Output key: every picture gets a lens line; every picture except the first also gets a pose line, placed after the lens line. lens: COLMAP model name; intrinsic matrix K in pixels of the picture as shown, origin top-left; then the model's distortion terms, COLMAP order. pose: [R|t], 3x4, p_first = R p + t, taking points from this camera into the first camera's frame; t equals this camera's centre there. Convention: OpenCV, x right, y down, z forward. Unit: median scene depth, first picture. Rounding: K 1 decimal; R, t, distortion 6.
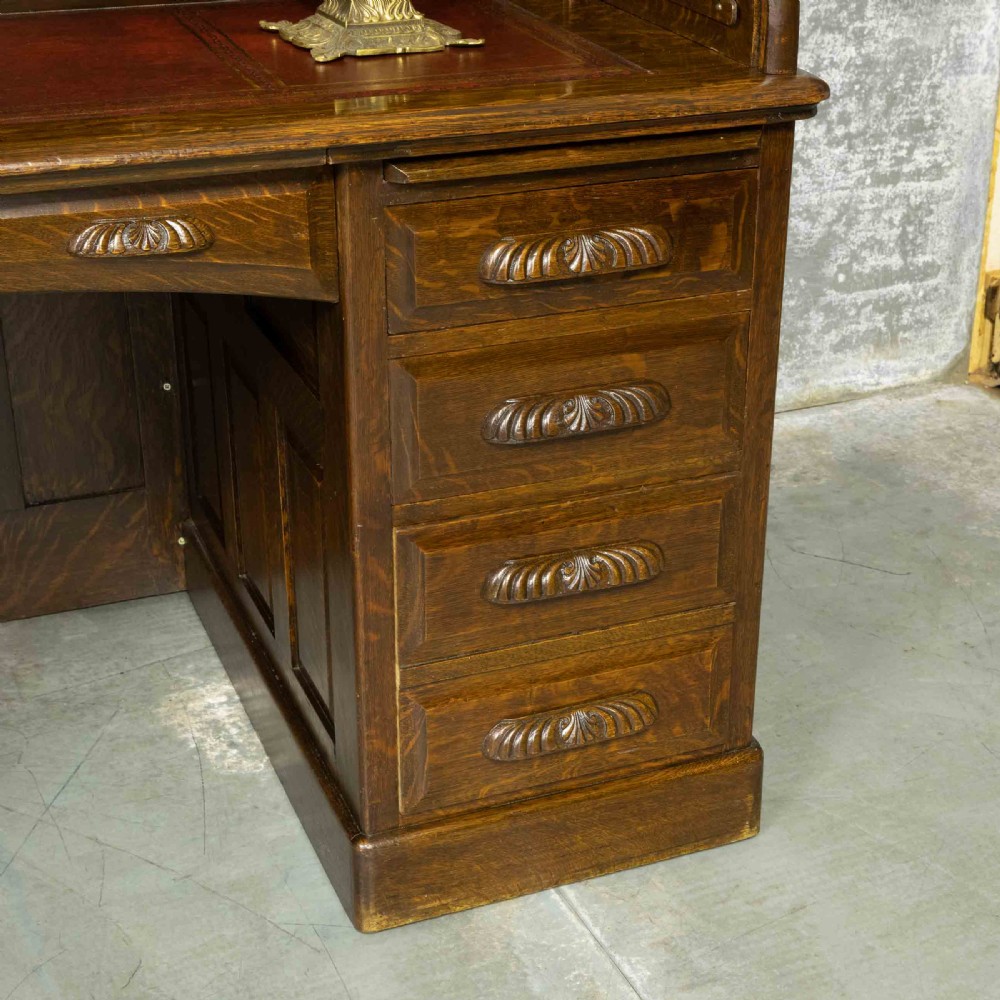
lens RADIAL K [[1810.7, 0, 513.5], [0, 1810.7, 496.7], [0, 0, 1]] dist [0.042754, 0.048818]
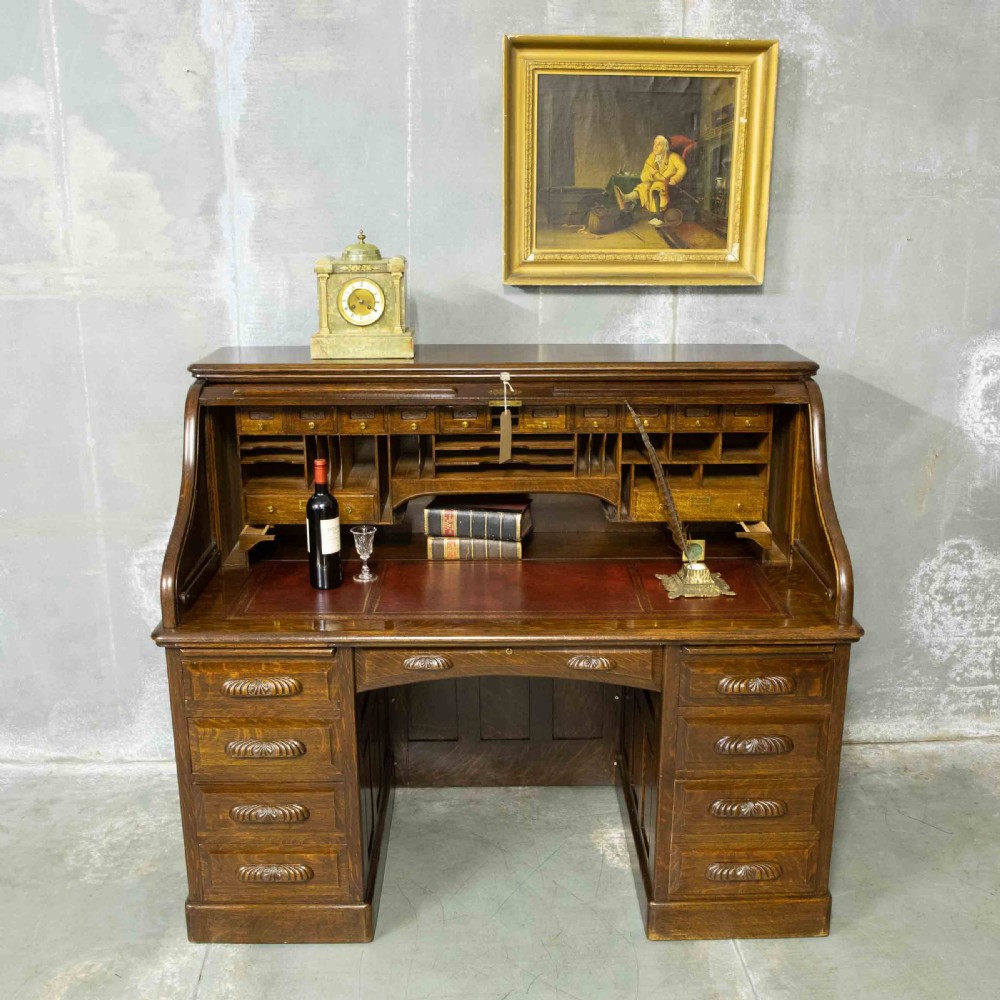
lens RADIAL K [[1170.4, 0, 500.0], [0, 1170.4, 500.0], [0, 0, 1]] dist [-0.113390, 0.070766]
pose [[0.931177, 0.087338, -0.353950, 0.228592], [-0.148530, 0.977535, -0.149546, -0.079063], [0.332938, 0.191826, 0.923231, -0.619541]]
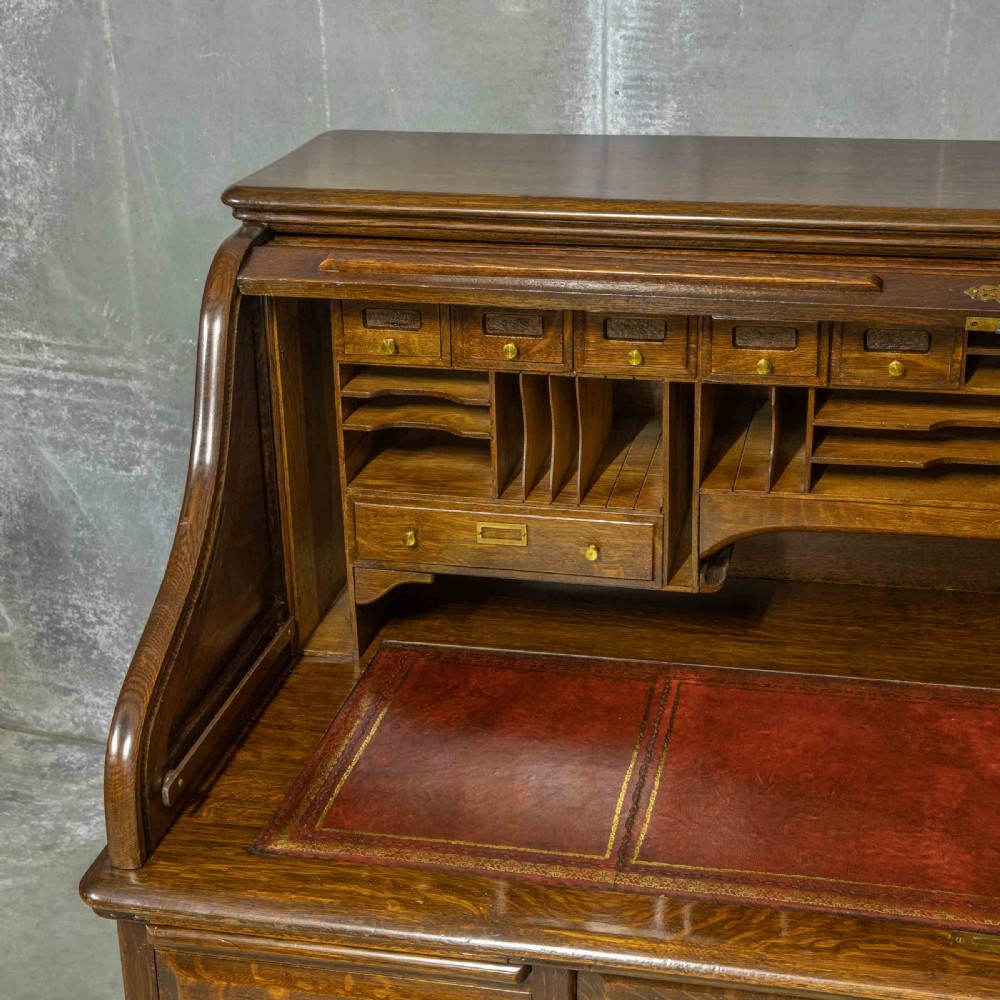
lens RADIAL K [[1810.7, 0, 513.5], [0, 1810.7, 496.7], [0, 0, 1]] dist [0.042754, 0.048818]
pose [[0.833399, 0.189630, -0.519120, -0.048325], [-0.217195, 0.976096, 0.007872, -0.311687], [0.508204, 0.106190, 0.854665, -0.097328]]
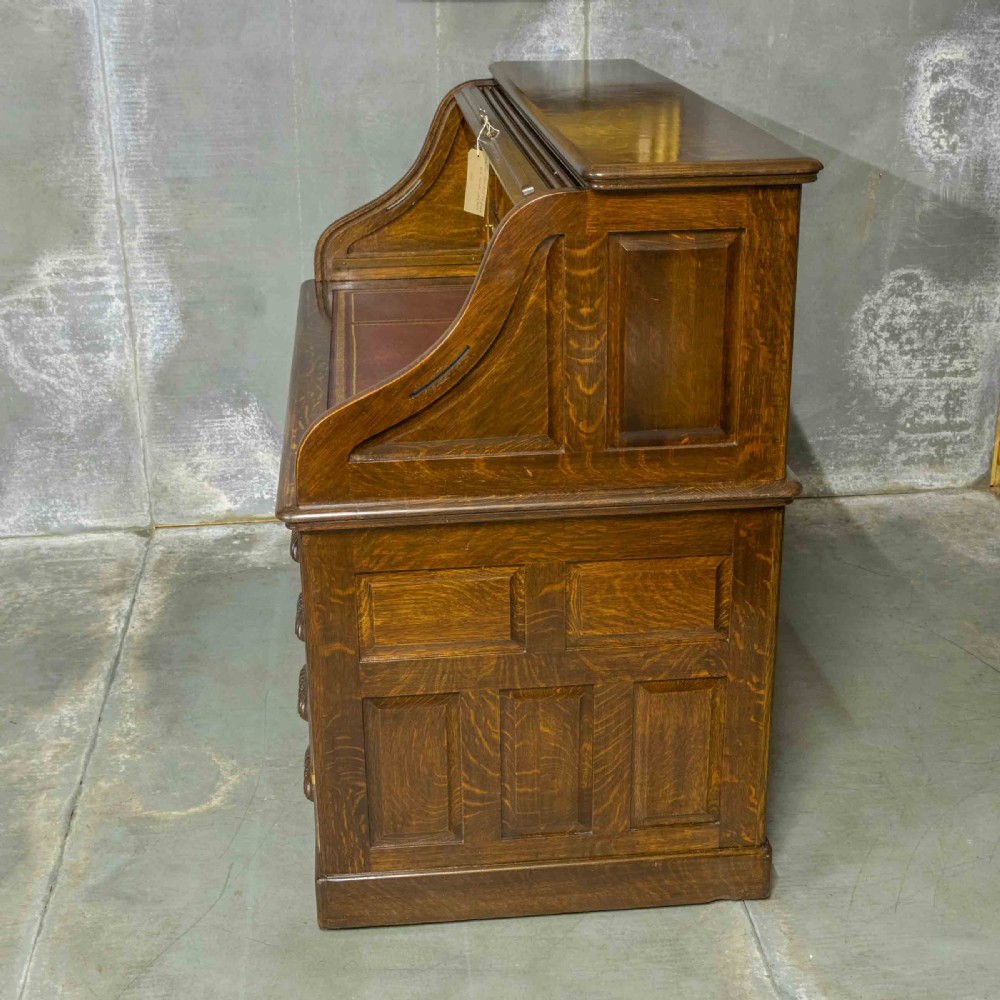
lens RADIAL K [[1519.6, 0, 504.3], [0, 1519.6, 499.2], [0, 0, 1]] dist [-0.006008, 0.088732]
pose [[0.947668, 0.103454, -0.302030, 0.431014], [-0.119170, 0.992291, -0.034029, 0.090121], [0.296181, 0.068242, 0.952691, -0.955931]]
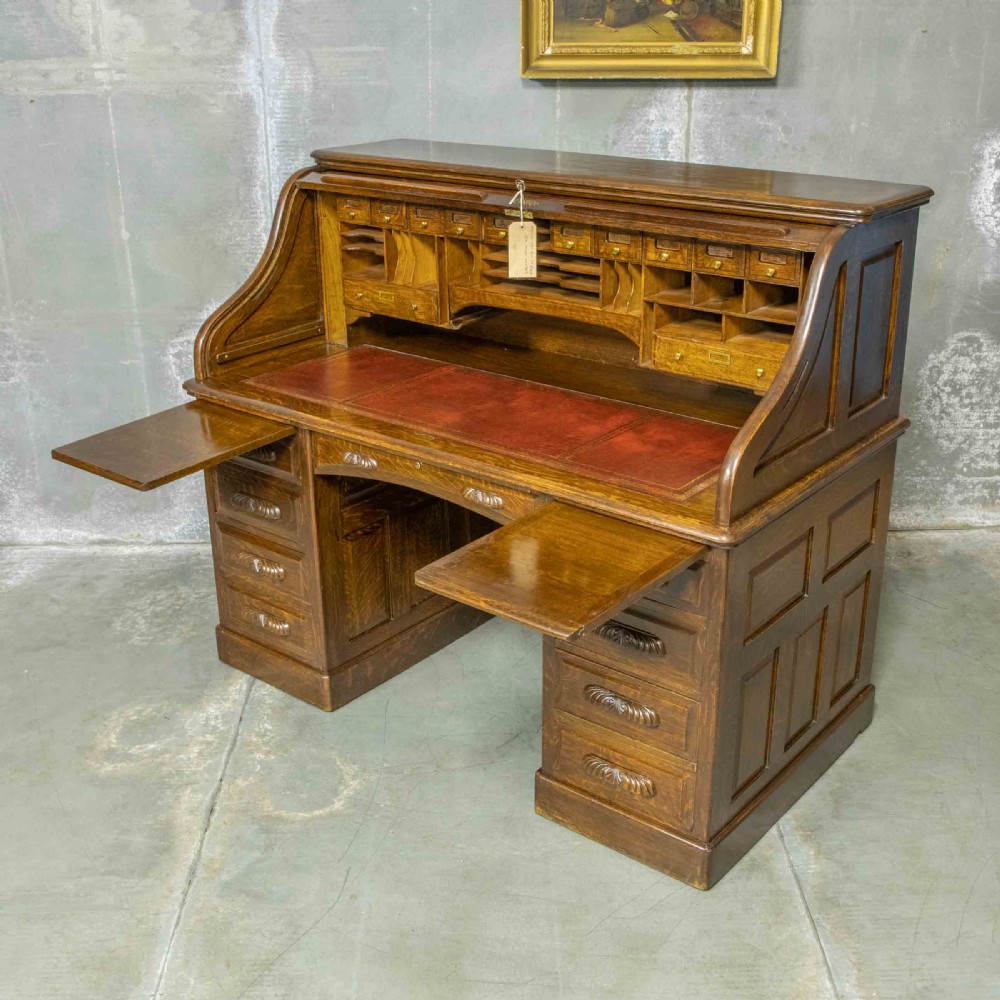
lens RADIAL K [[1250.0, 0, 519.6], [0, 1250.0, 473.2], [0, 0, 1]] dist [-0.092292, 0.070303]
pose [[0.923122, 0.130490, -0.361689, 0.360200], [-0.152521, 0.987752, -0.032909, 0.012148], [0.352965, 0.085544, 0.931718, -0.802730]]
